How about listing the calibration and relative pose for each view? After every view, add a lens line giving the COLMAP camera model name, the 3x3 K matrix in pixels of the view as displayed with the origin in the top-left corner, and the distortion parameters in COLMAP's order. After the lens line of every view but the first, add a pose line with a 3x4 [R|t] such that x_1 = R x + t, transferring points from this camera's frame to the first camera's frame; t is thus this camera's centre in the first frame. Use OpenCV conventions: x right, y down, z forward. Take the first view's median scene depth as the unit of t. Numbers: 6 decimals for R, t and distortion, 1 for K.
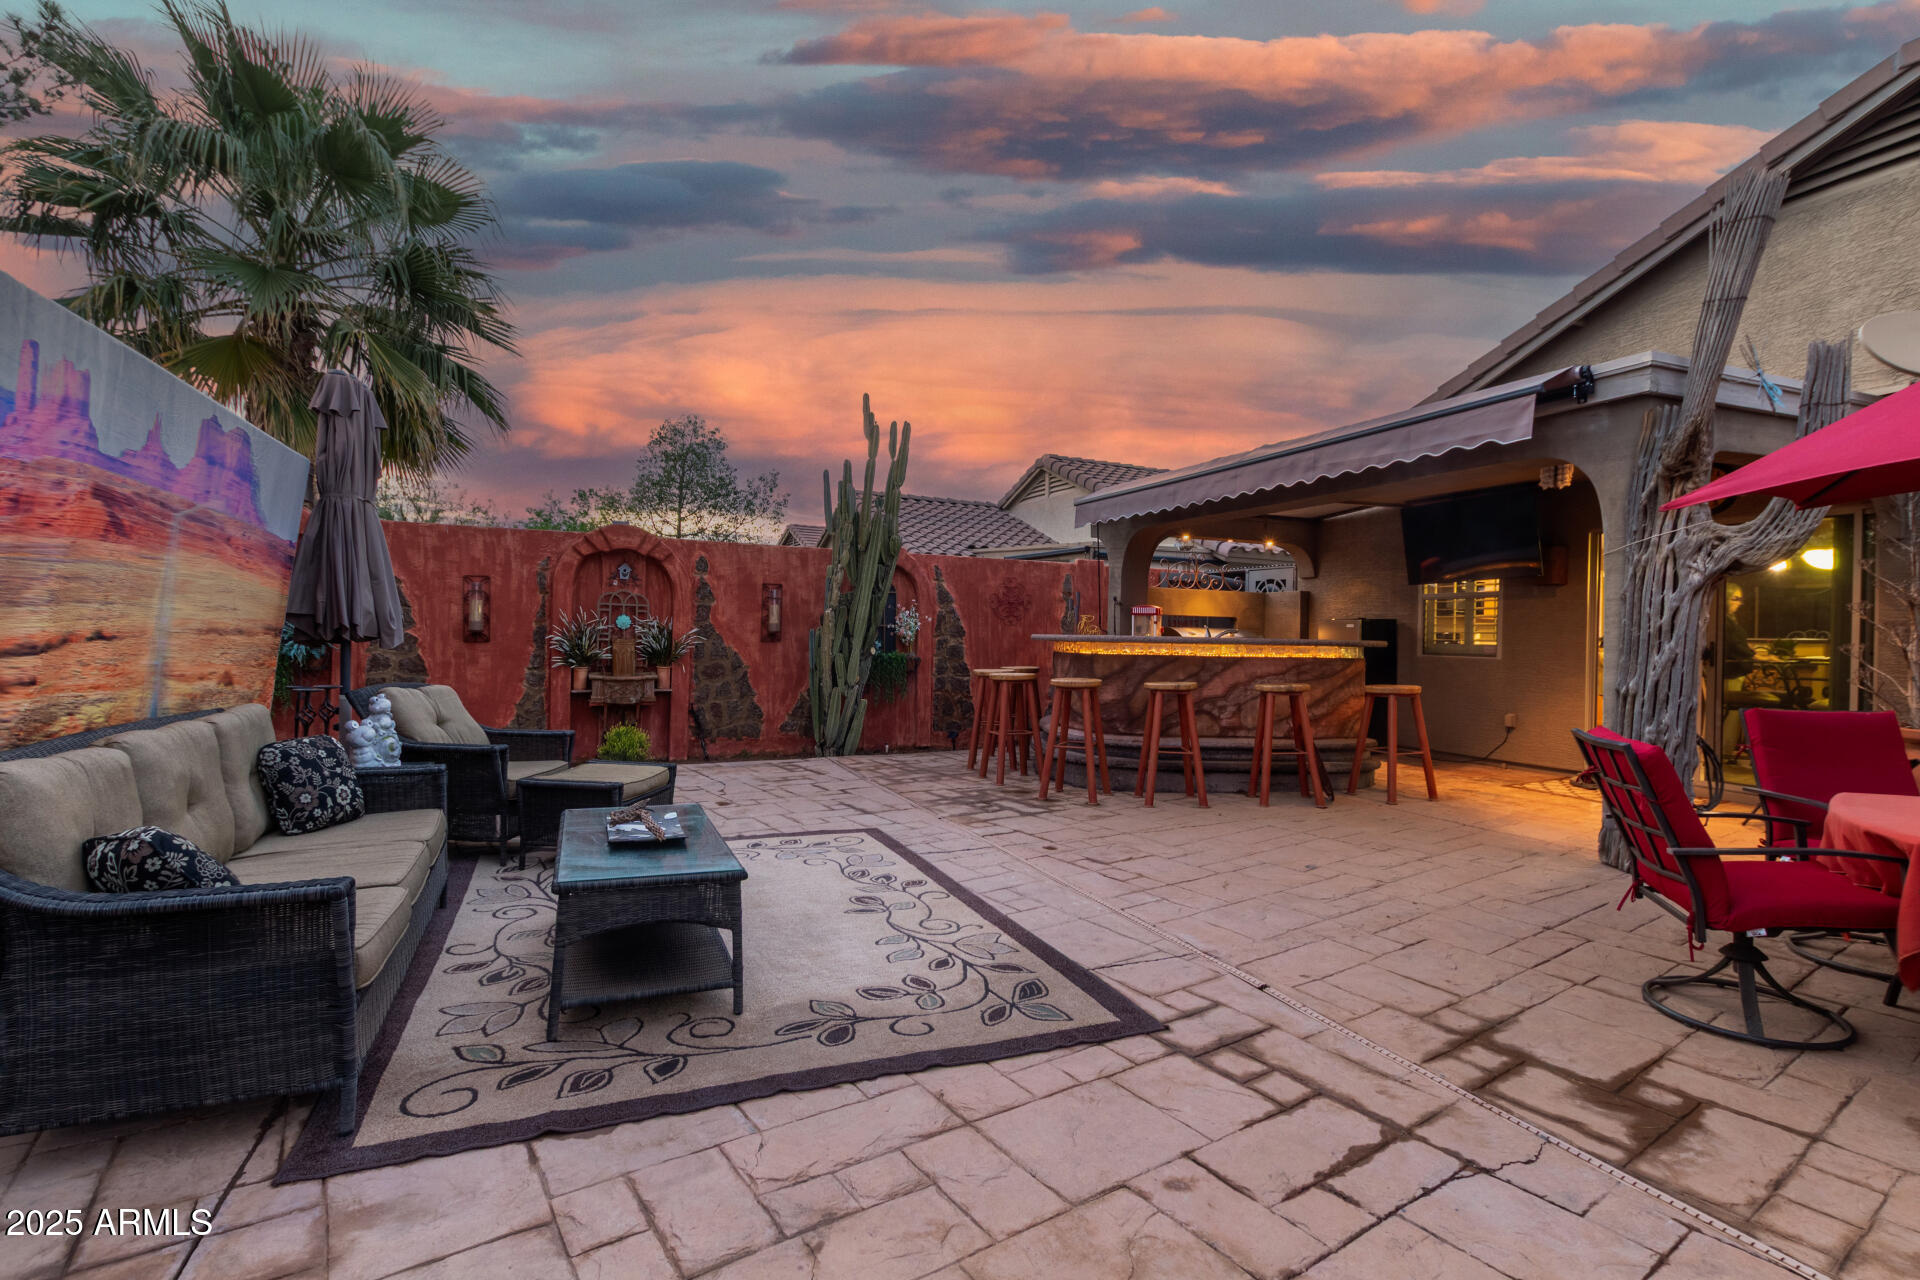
lens RADIAL K [[892.1, 0, 964.9], [0, 892.1, 636.2], [0, 0, 1]] dist [0.014071, -0.005499]
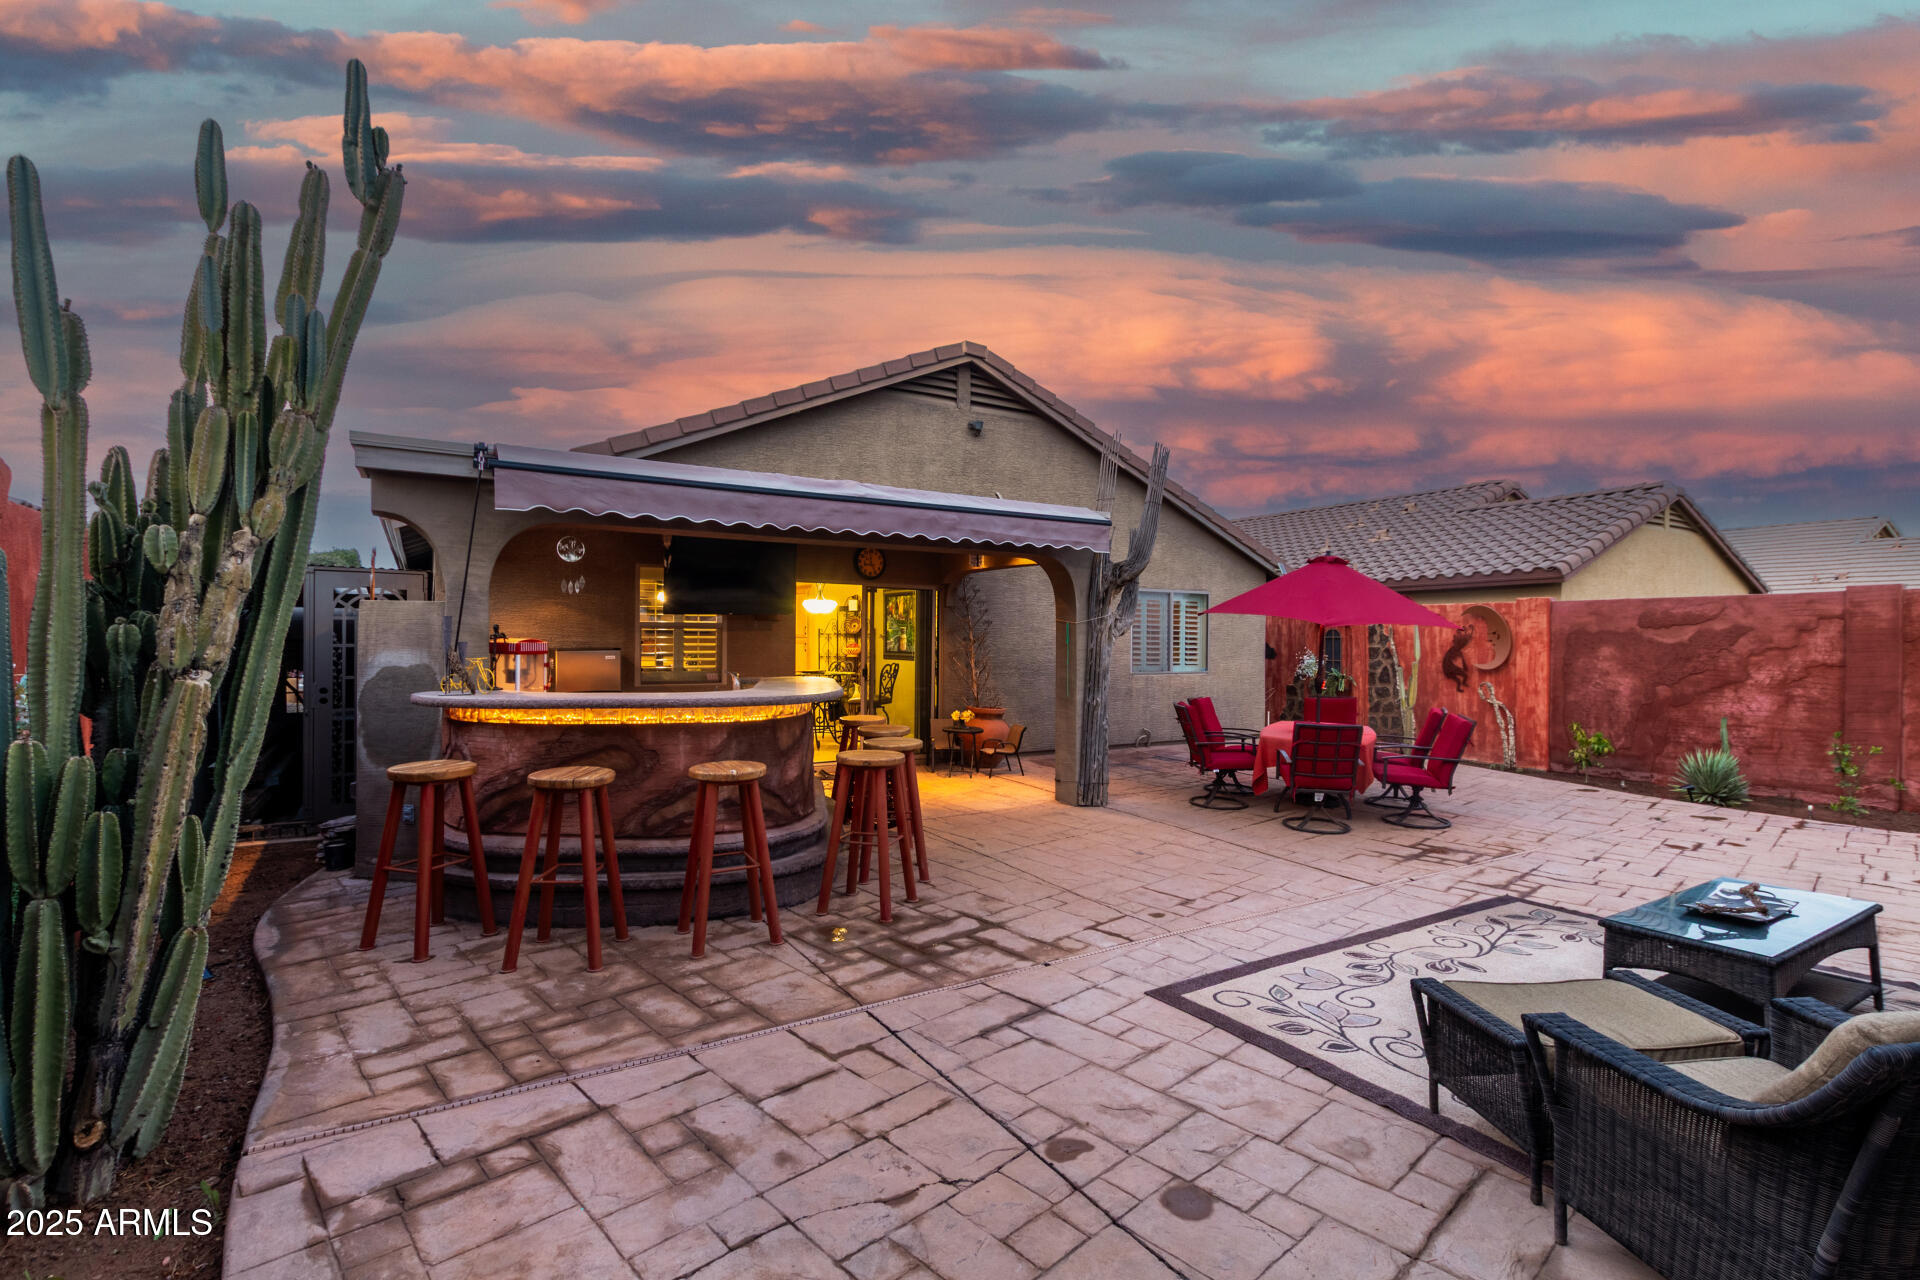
lens RADIAL K [[892.1, 0, 964.9], [0, 892.1, 636.2], [0, 0, 1]] dist [0.014071, -0.005499]
pose [[-0.149882, -0.017198, 0.988554, -0.880056], [-0.006934, 0.999842, 0.016343, -0.088929], [-0.988680, -0.004405, -0.149978, 1.420759]]
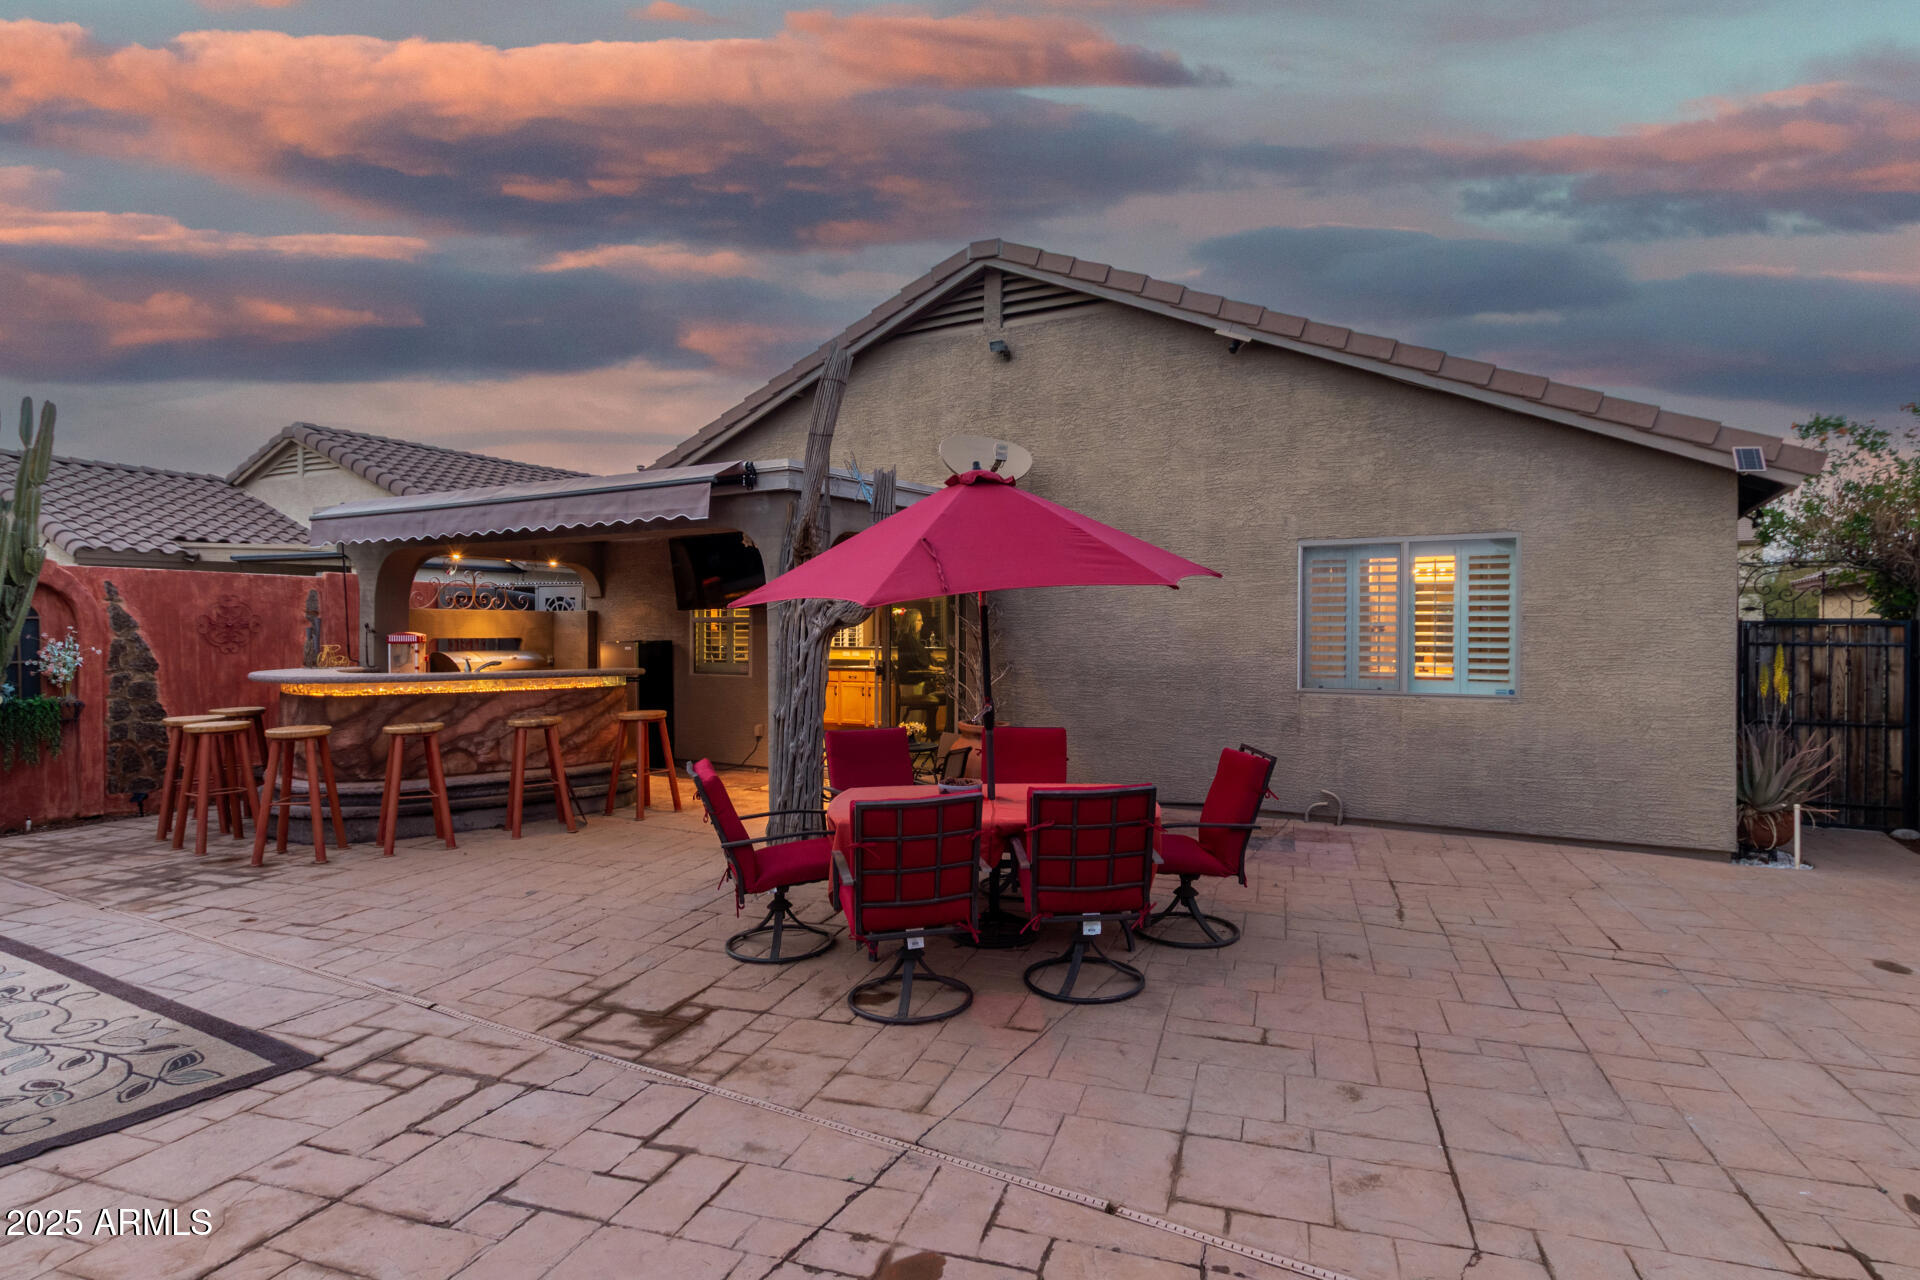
lens RADIAL K [[1022.9, 0, 960.3], [0, 1022.9, 630.3], [0, 0, 1]] dist [0.016580, -0.008327]
pose [[0.803834, -0.019306, 0.594541, 0.061229], [0.015303, 0.999814, 0.011776, -0.072638], [-0.594657, -0.000368, 0.803979, -0.332650]]
